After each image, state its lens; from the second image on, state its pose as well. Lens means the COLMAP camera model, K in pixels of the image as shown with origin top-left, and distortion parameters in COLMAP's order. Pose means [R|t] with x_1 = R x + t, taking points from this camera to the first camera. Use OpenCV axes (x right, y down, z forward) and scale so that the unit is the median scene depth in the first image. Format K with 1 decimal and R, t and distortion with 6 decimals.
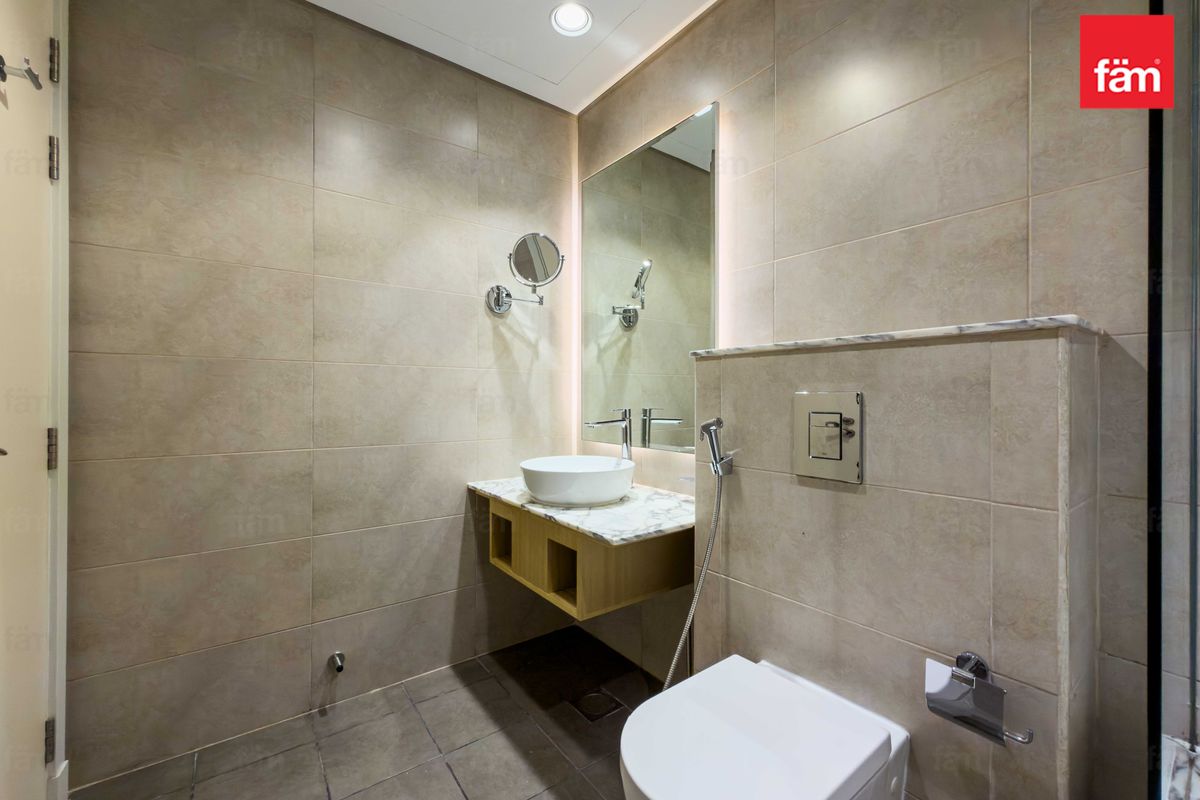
lens RADIAL K [[487.4, 0, 598.2], [0, 487.4, 398.1], [0, 0, 1]] dist [0.003299, 0.000320]
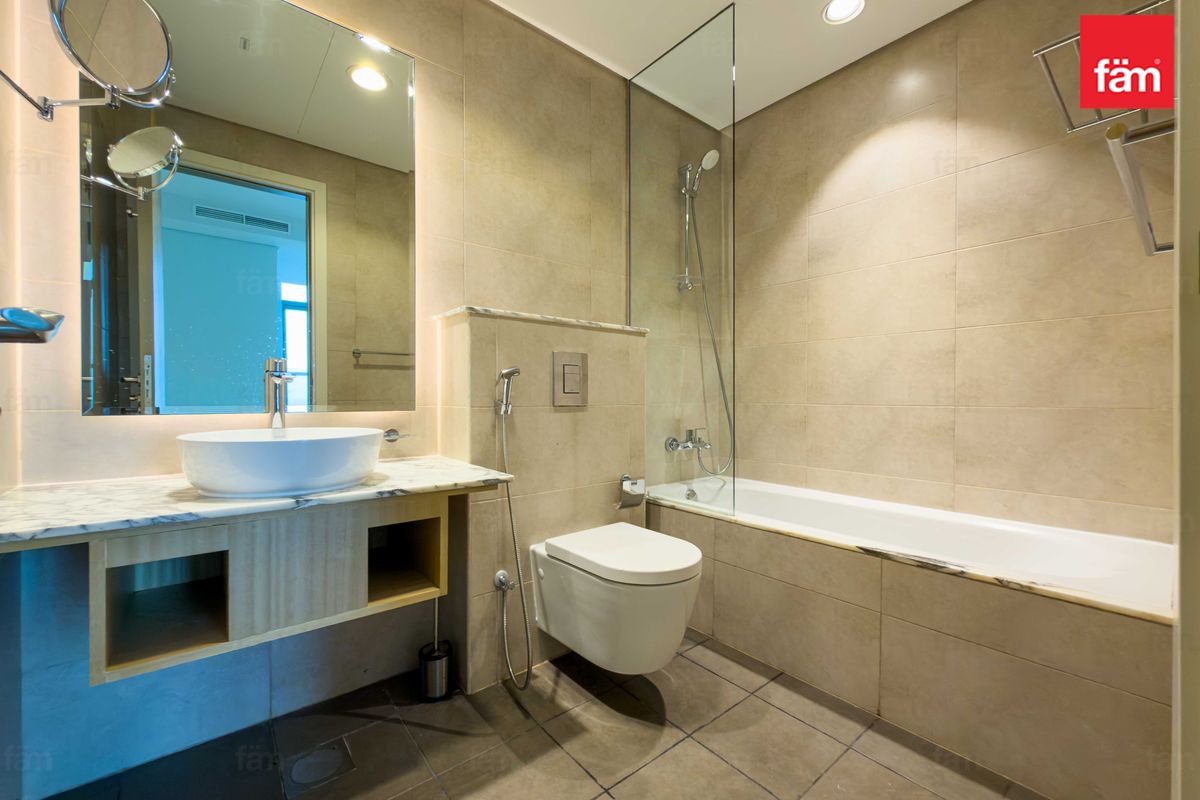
lens RADIAL K [[487.4, 0, 597.7], [0, 487.4, 398.9], [0, 0, 1]] dist [0.003299, 0.000320]
pose [[-0.042461, -0.002906, 0.999094, -1.079064], [0.002793, 0.999992, 0.003027, 0.128988], [-0.999094, 0.002919, -0.042452, 0.915644]]
